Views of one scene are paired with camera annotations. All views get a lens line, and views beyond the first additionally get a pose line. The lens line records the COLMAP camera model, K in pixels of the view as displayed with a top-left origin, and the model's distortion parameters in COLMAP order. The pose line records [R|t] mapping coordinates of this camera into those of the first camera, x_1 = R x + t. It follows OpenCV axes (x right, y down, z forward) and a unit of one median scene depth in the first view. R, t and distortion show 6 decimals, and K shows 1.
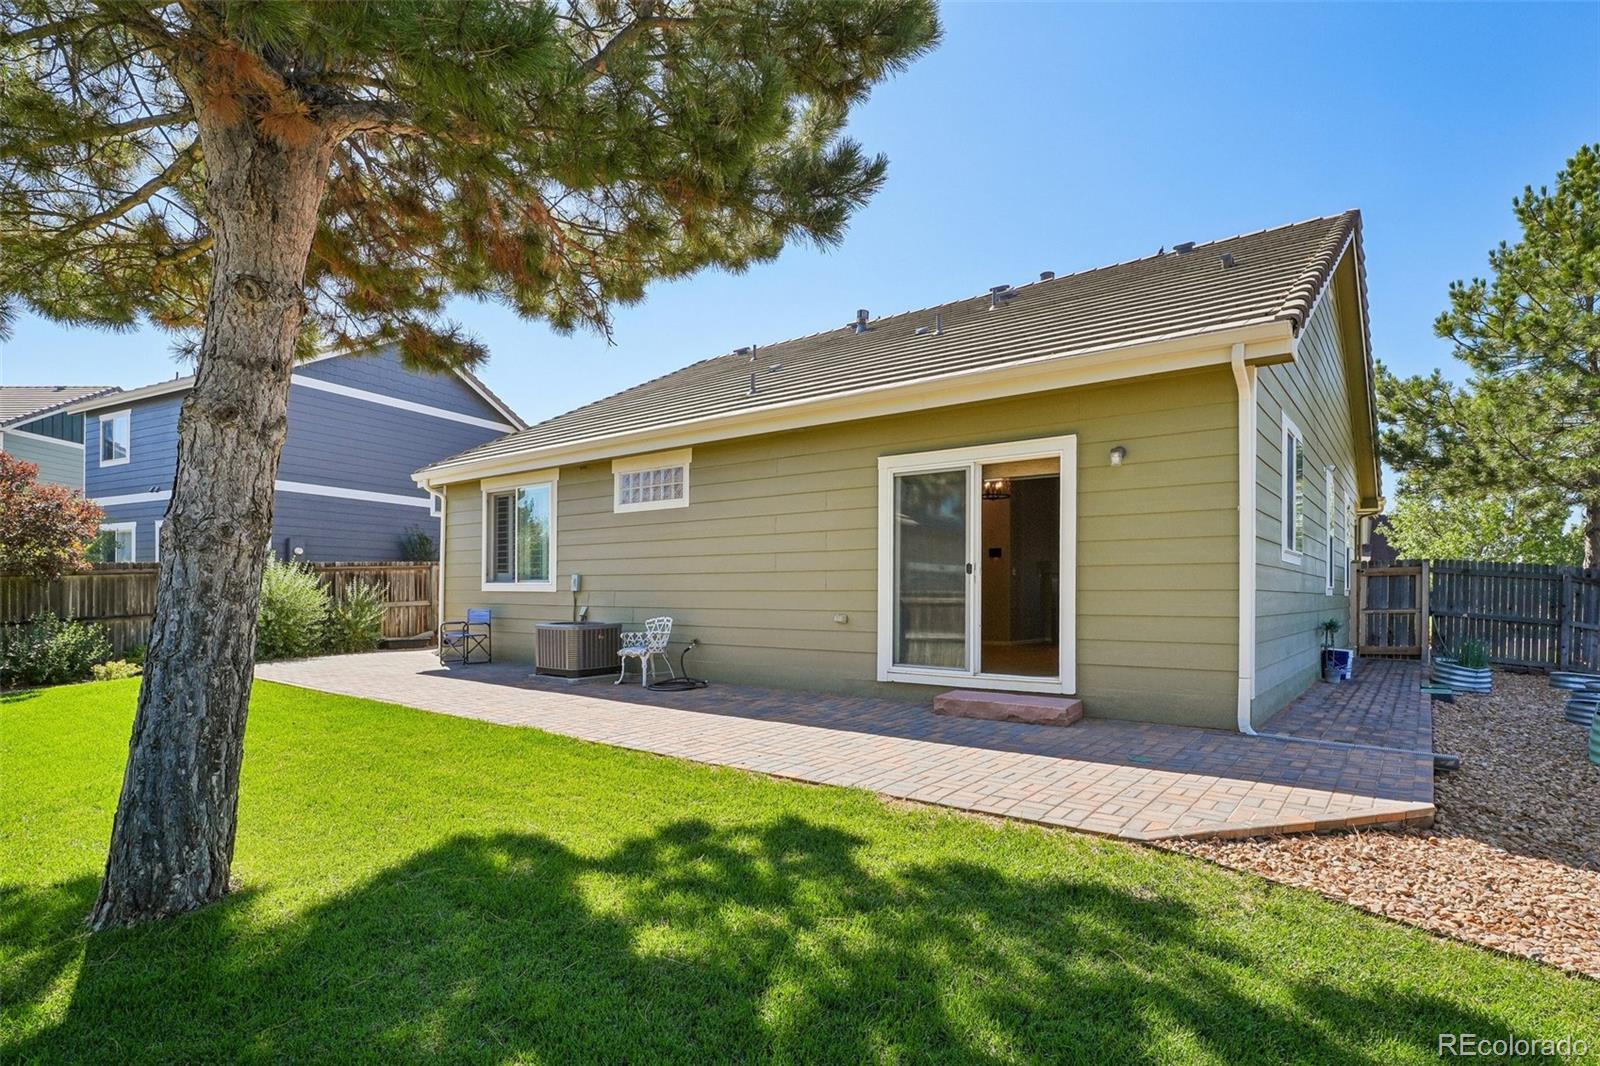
lens RADIAL K [[802.5, 0, 844.7], [0, 802.5, 594.0], [0, 0, 1]] dist [-0.036700, 0.009650]
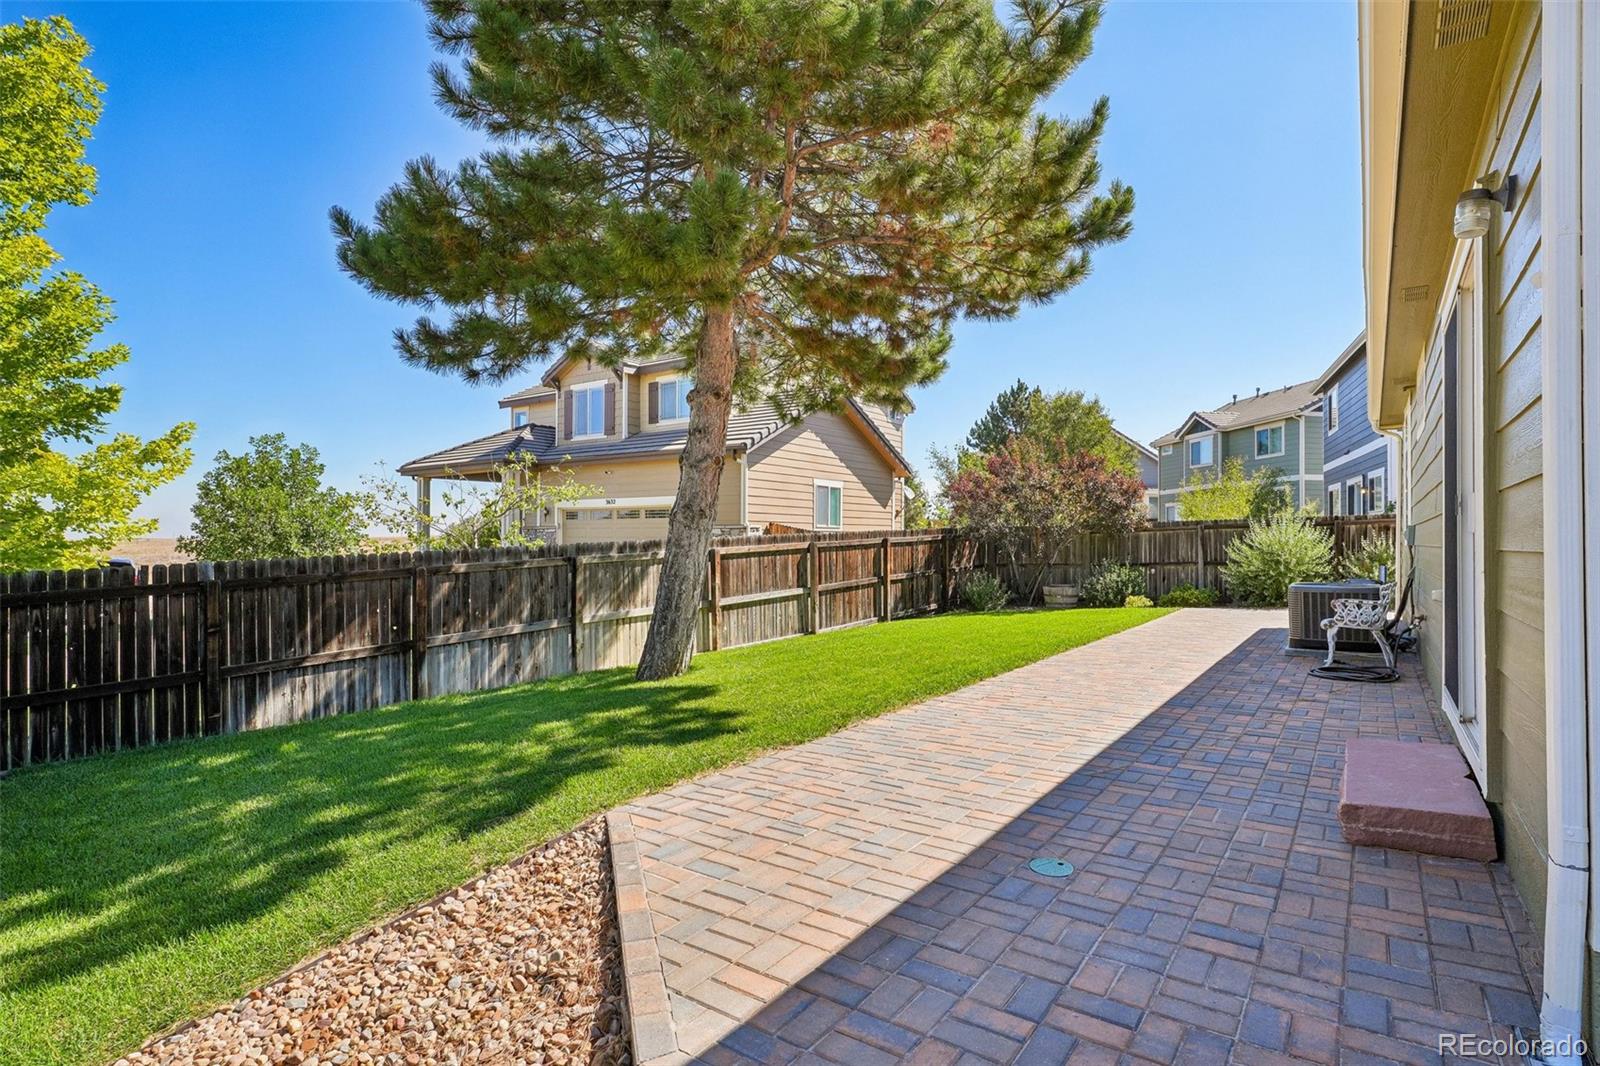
lens RADIAL K [[802.5, 0, 787.4], [0, 802.5, 538.1], [0, 0, 1]] dist [-0.036700, 0.009650]
pose [[0.008216, -0.002060, -0.999964, 1.416263], [-0.008807, 0.999959, -0.002132, -0.014944], [0.999927, 0.008824, 0.008197, 1.291929]]
